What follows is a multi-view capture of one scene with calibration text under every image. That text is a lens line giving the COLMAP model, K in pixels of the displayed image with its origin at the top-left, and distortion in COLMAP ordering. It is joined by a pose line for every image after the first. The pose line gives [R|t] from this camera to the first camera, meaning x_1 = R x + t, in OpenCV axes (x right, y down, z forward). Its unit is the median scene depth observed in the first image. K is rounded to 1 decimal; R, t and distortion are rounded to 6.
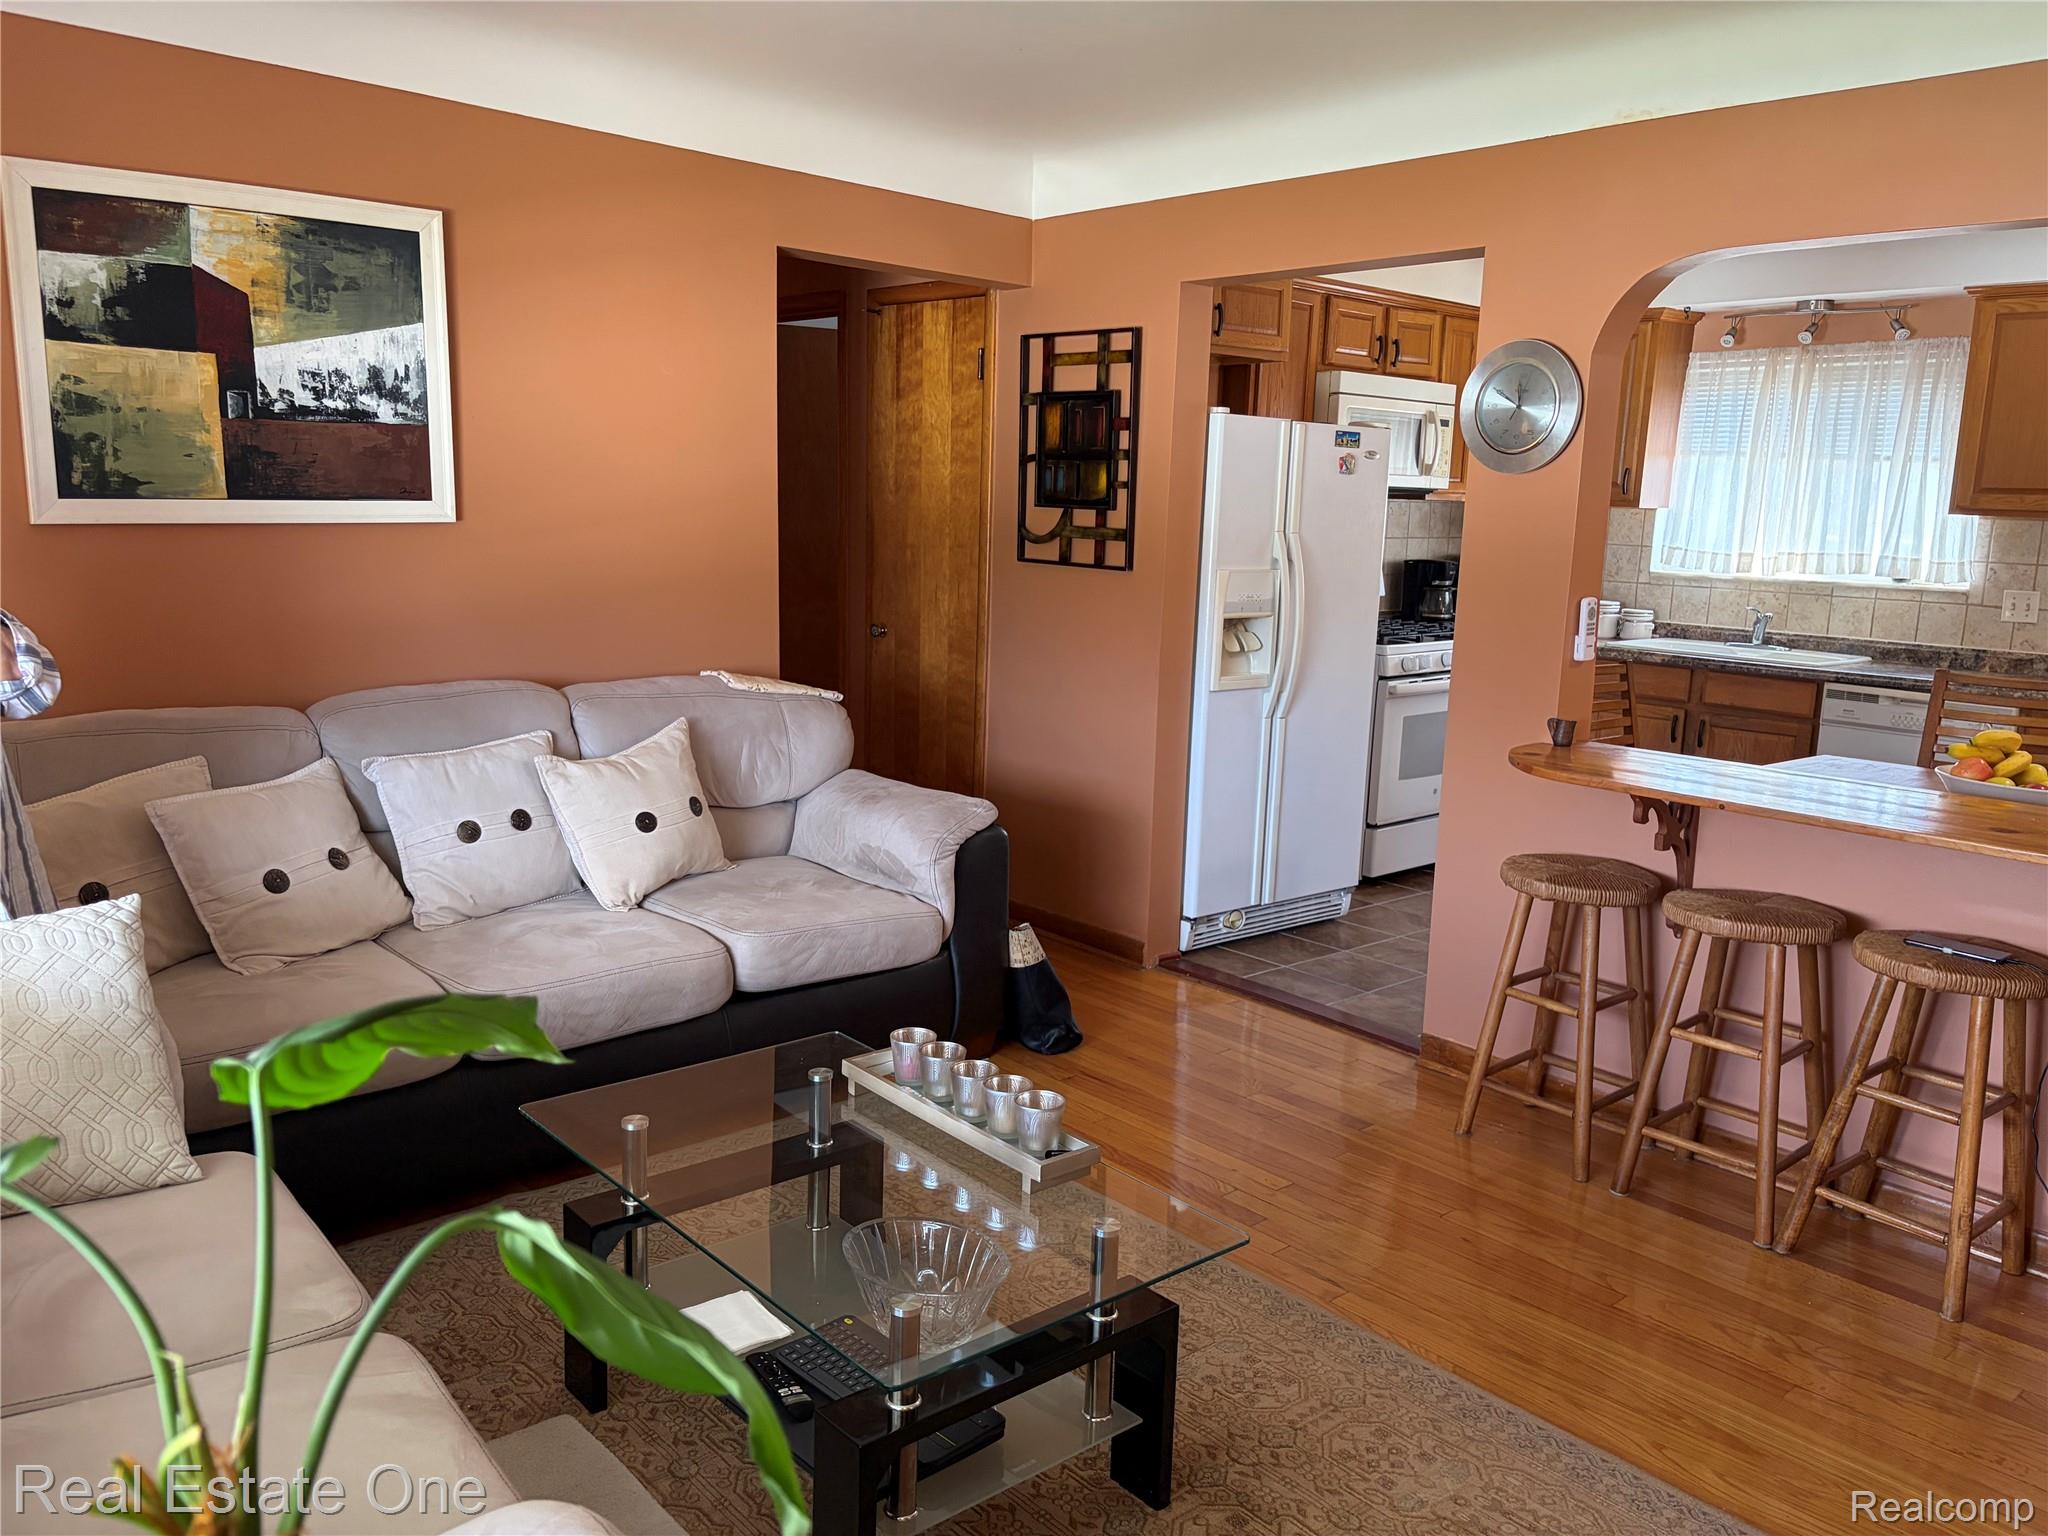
lens RADIAL K [[1561.4, 0, 1000.5], [0, 1561.4, 773.3], [0, 0, 1]] dist [0.069752, -0.075963]
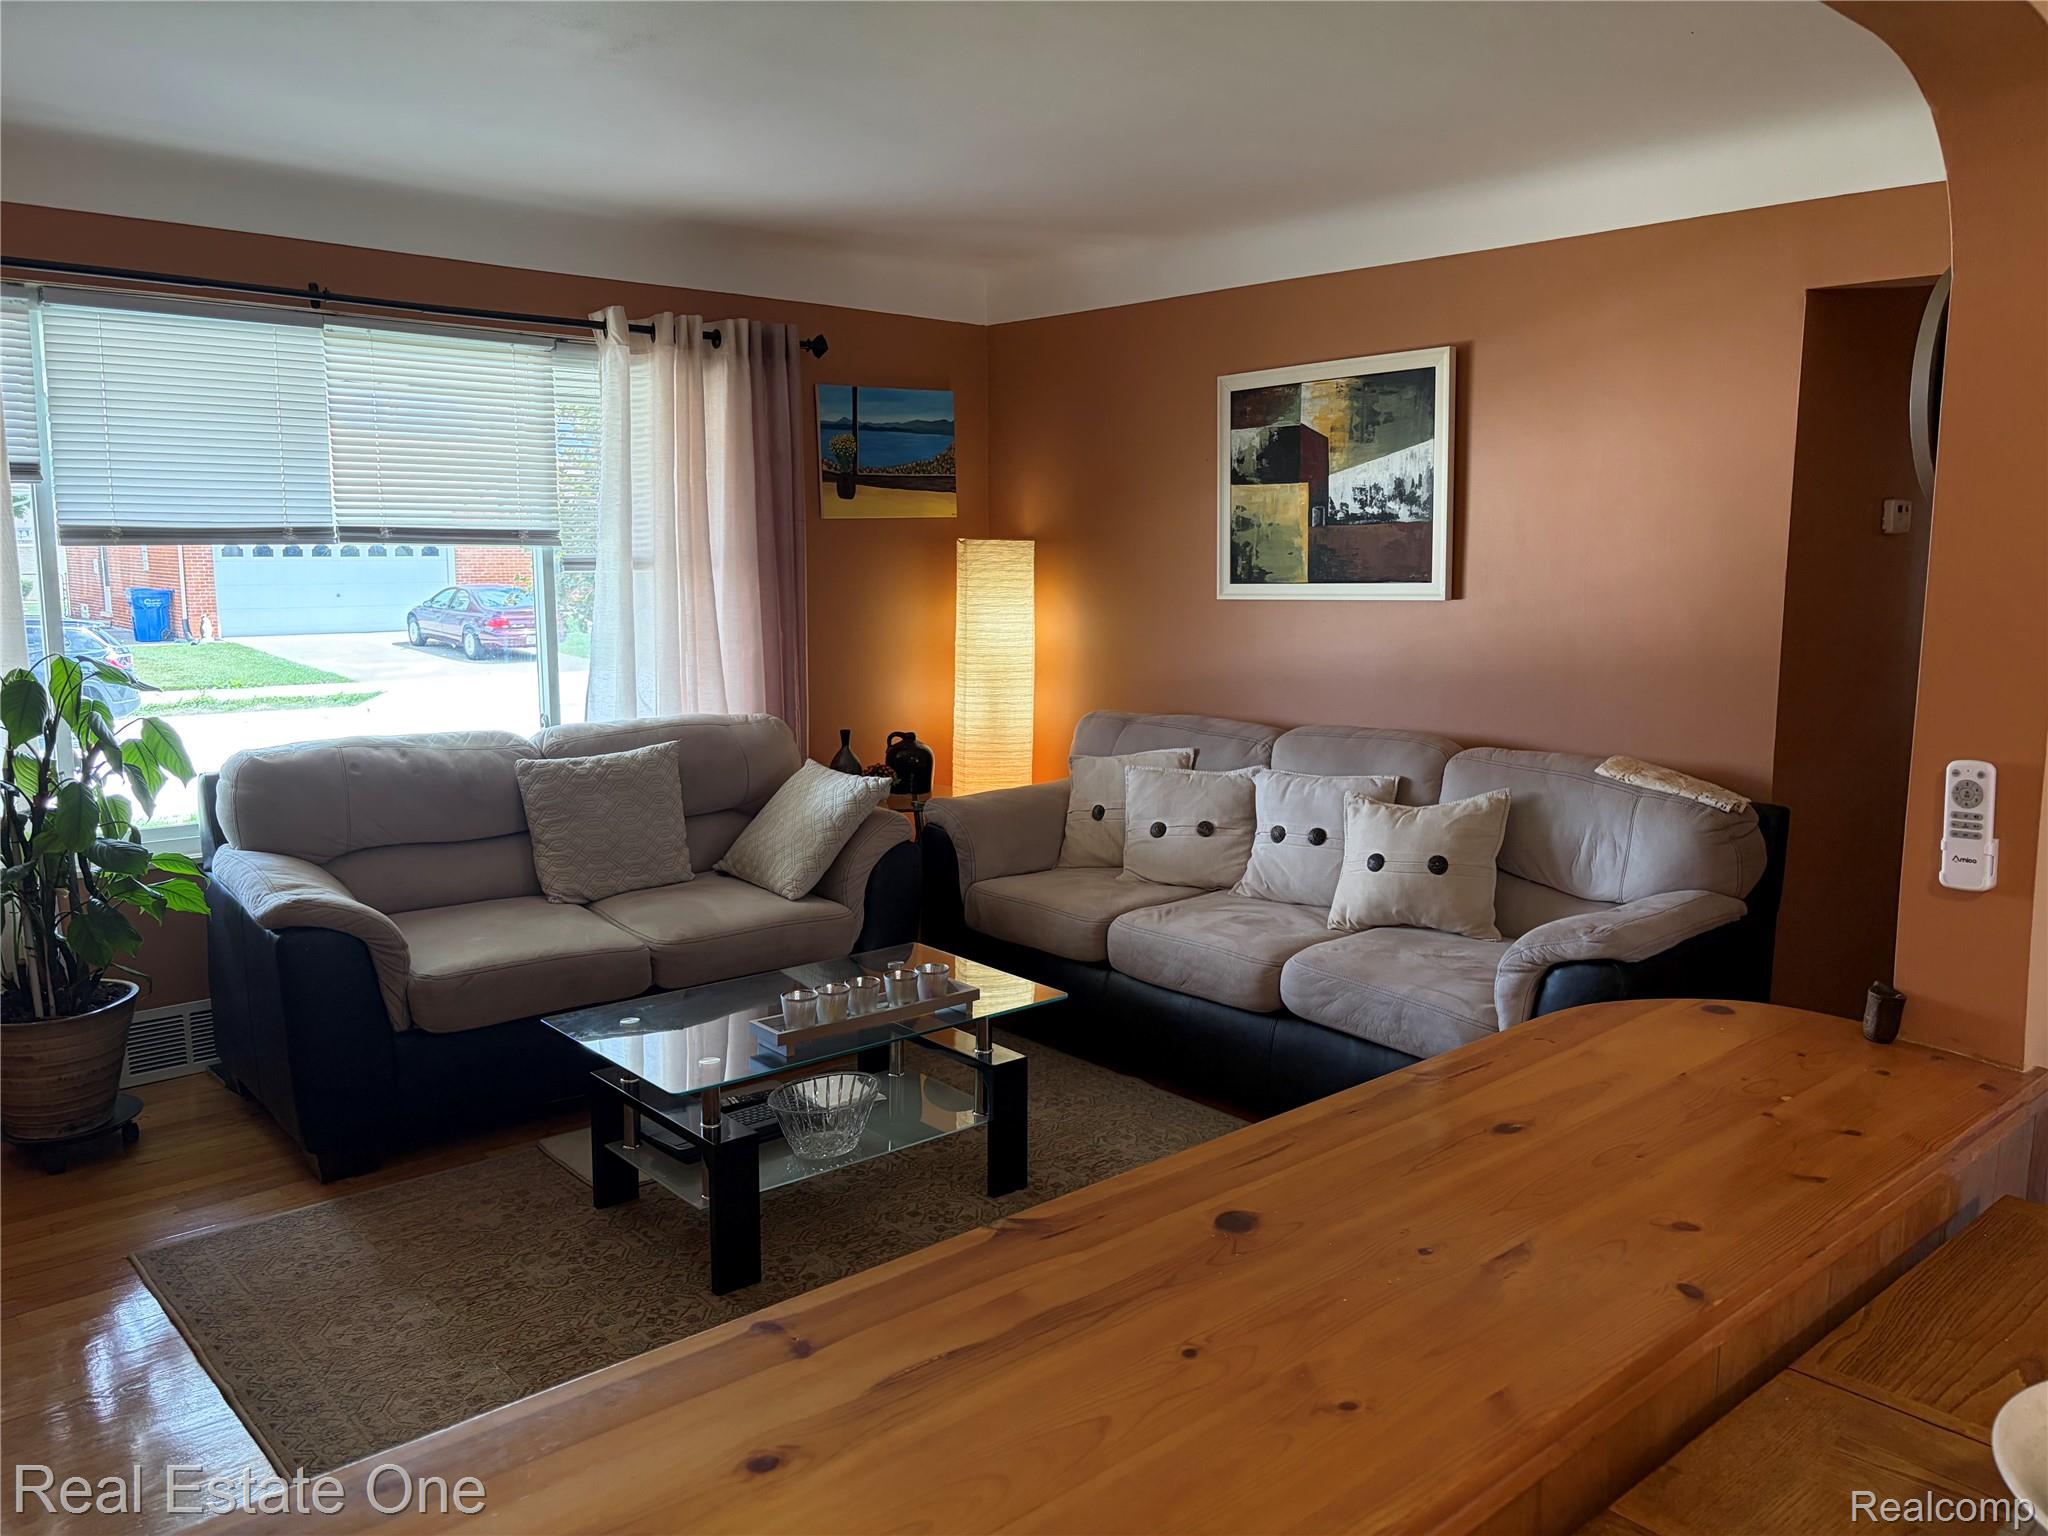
lens RADIAL K [[1561.4, 0, 1026.4], [0, 1561.4, 769.4], [0, 0, 1]] dist [0.069752, -0.075963]
pose [[-0.004814, 0.108313, -0.994105, 0.896589], [-0.180241, 0.977741, 0.107403, -0.110596], [0.983611, 0.179695, 0.014816, 0.731650]]
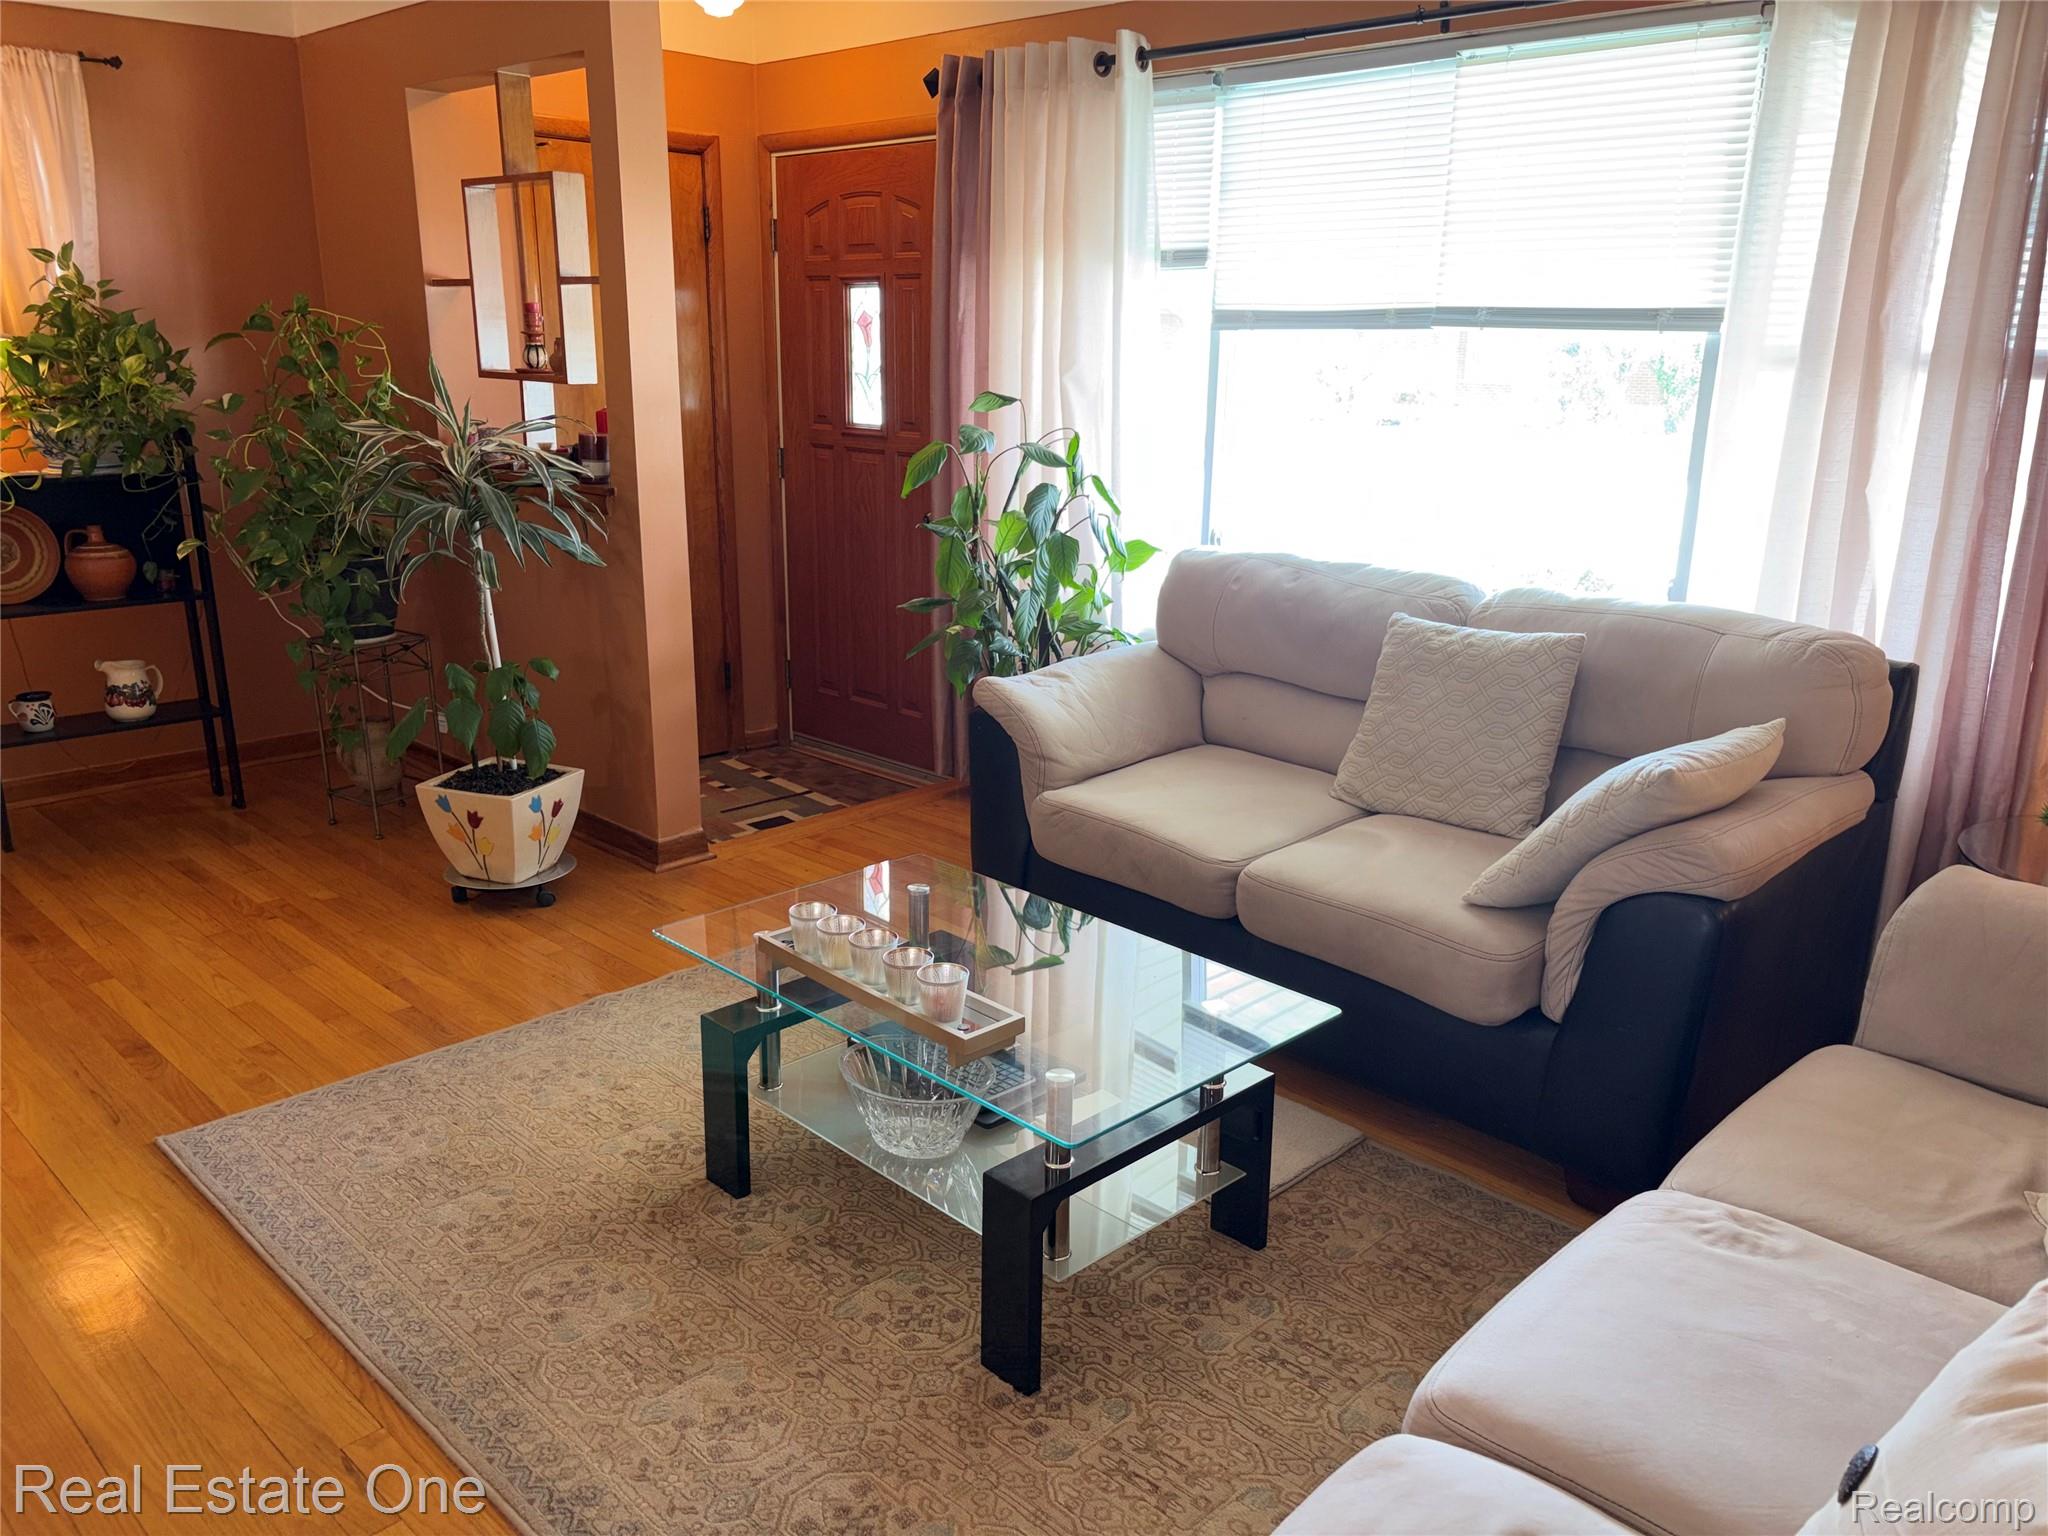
lens RADIAL K [[1561.4, 0, 1028.1], [0, 1561.4, 764.7], [0, 0, 1]] dist [0.069752, -0.075963]
pose [[-0.996785, -0.019175, -0.077795, -0.009027], [-0.051672, 0.895897, 0.441247, -0.241860], [0.061236, 0.443848, -0.894007, 1.237372]]
